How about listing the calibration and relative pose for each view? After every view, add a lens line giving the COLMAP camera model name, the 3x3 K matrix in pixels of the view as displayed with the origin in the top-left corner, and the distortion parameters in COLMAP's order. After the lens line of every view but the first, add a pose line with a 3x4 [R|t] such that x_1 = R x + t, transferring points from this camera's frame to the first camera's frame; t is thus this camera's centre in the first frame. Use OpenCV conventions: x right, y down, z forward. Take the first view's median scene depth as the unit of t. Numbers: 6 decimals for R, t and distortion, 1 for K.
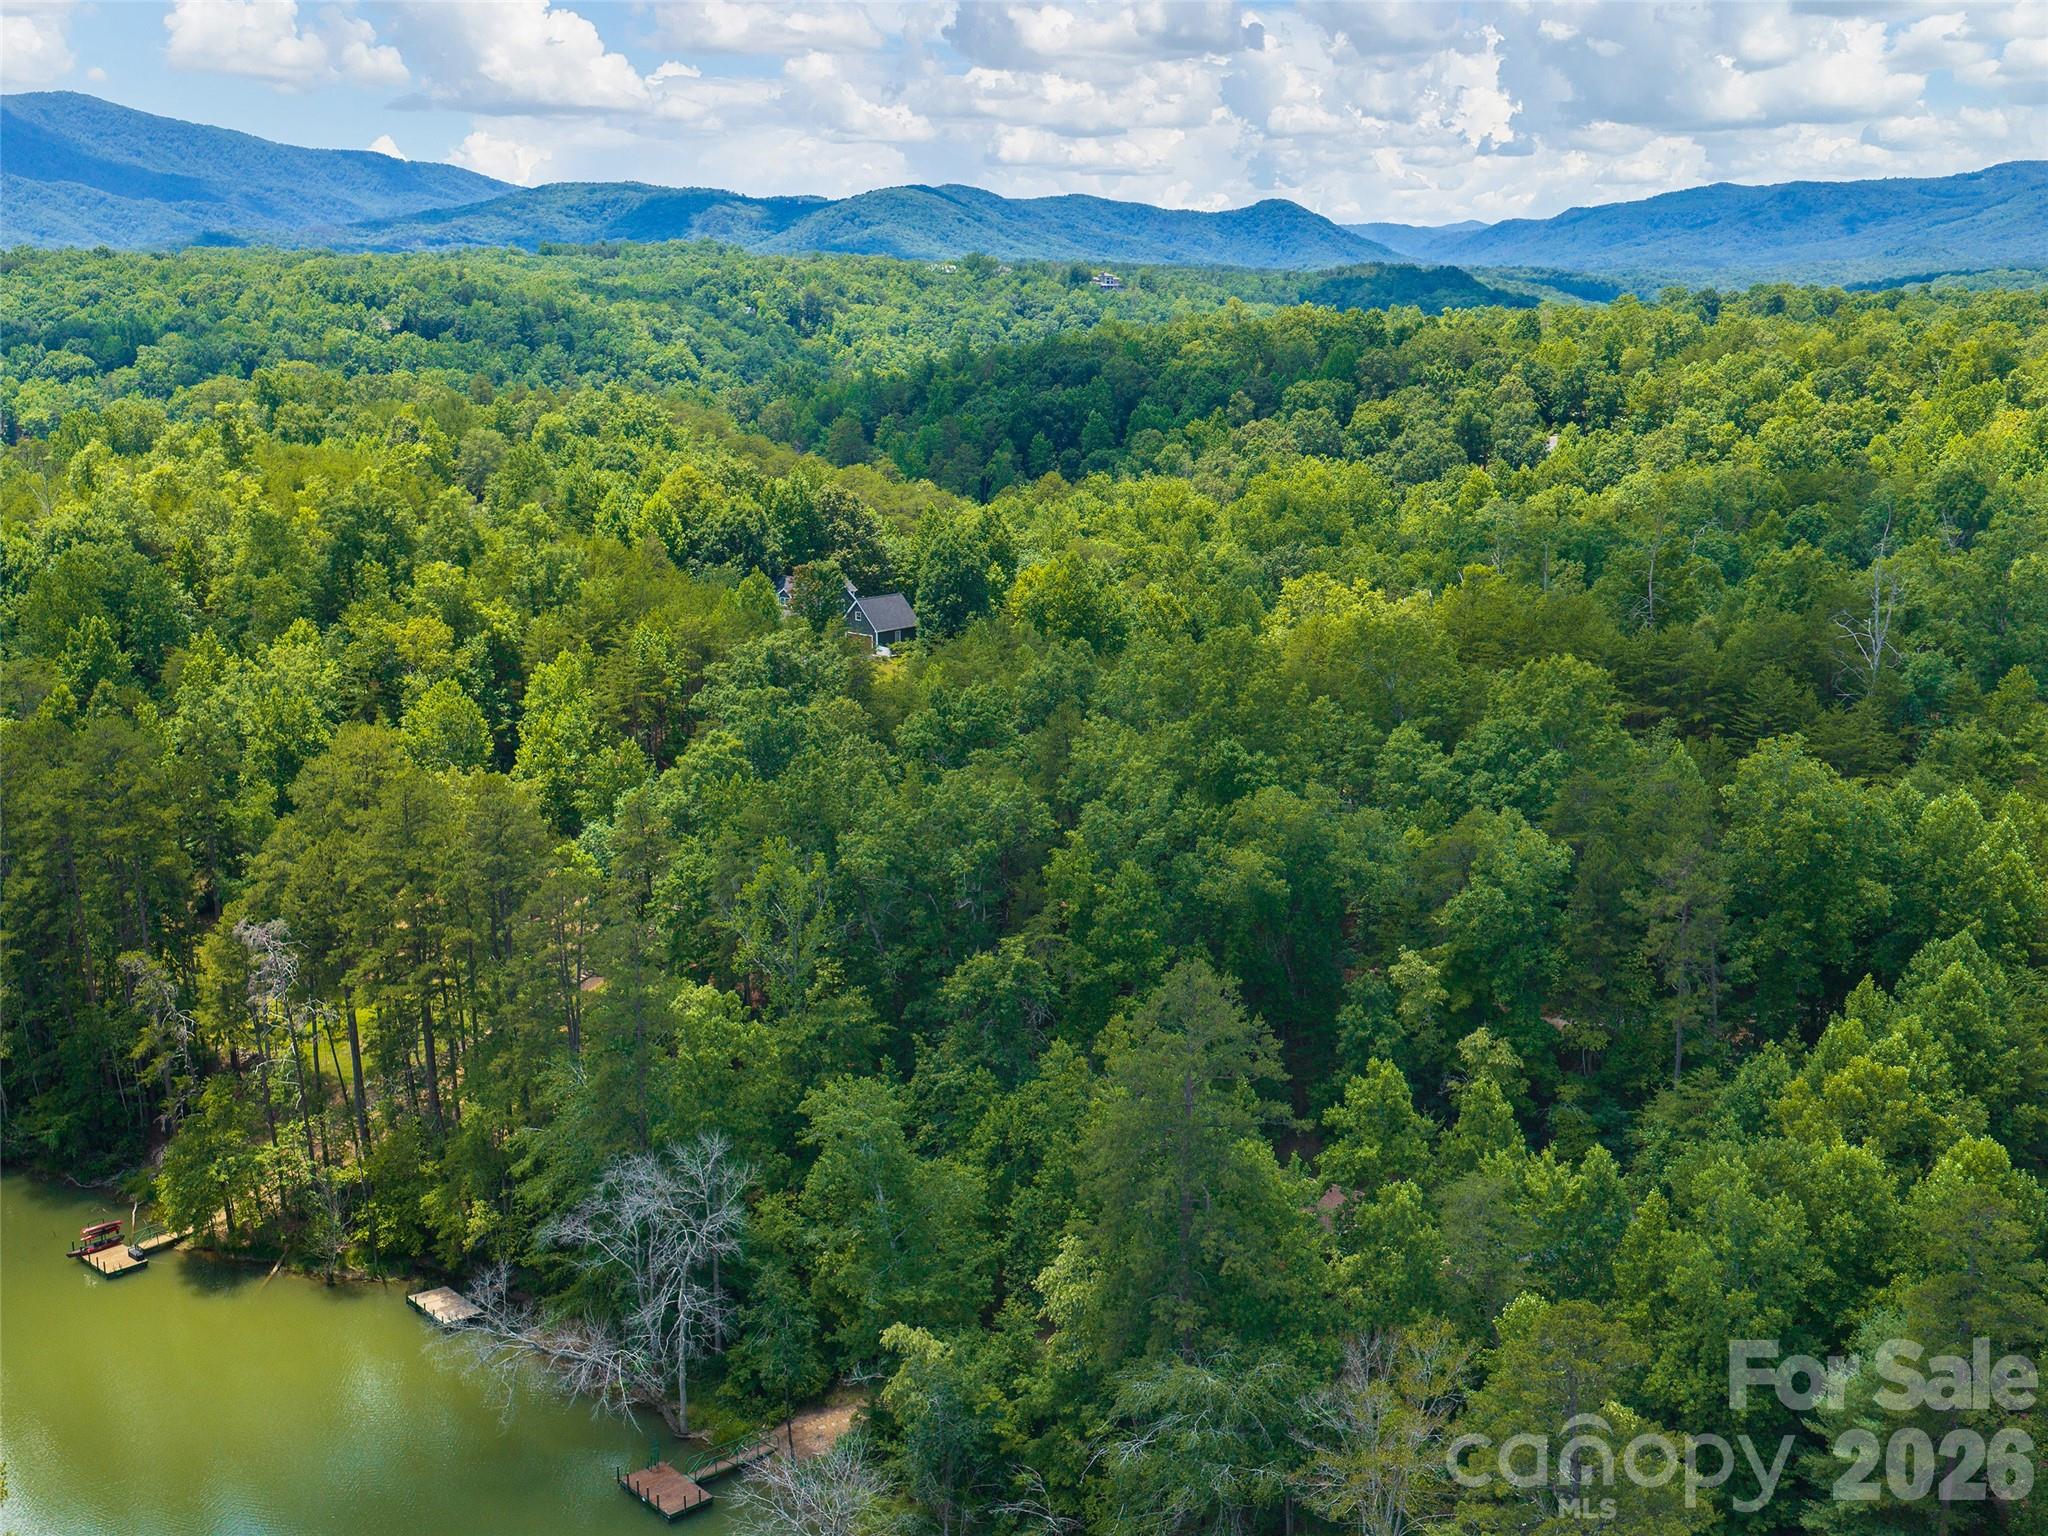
lens RADIAL K [[2207.4, 0, 1024.0], [0, 2207.4, 768.0], [0, 0, 1]] dist [0.020858, -0.039551]
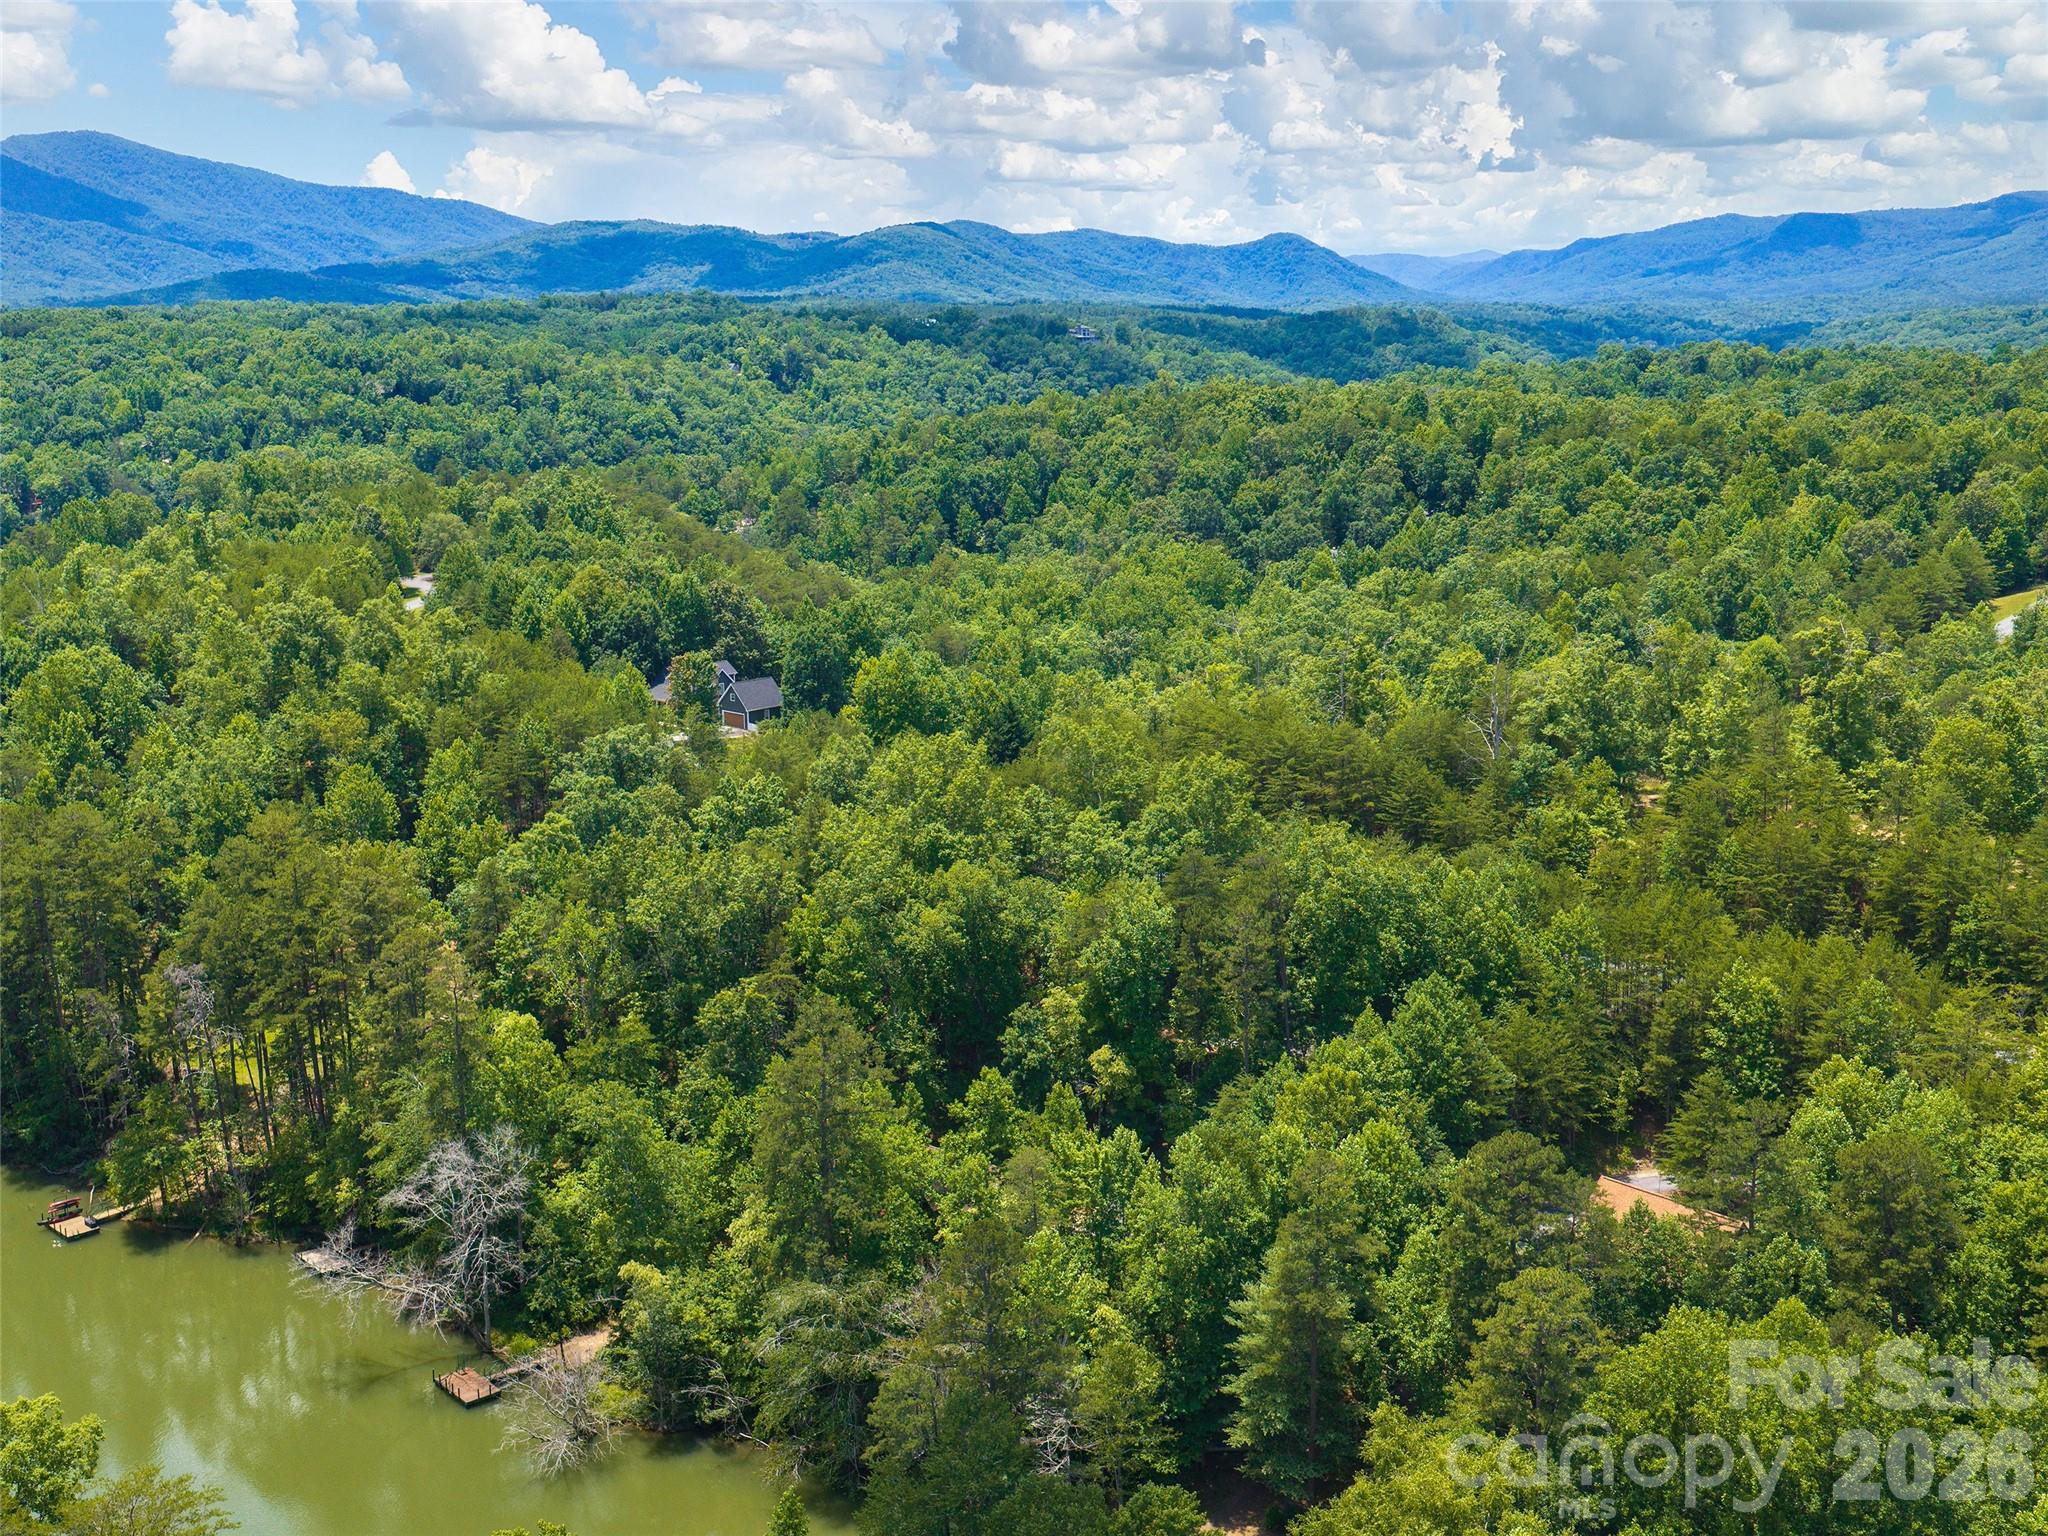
lens RADIAL K [[2207.4, 0, 1024.0], [0, 2207.4, 768.0], [0, 0, 1]] dist [0.020858, -0.039551]
pose [[0.999964, -0.001891, -0.008278, 0.102287], [0.001786, 0.999918, -0.012680, -0.018852], [0.008301, 0.012665, 0.999885, -0.191997]]
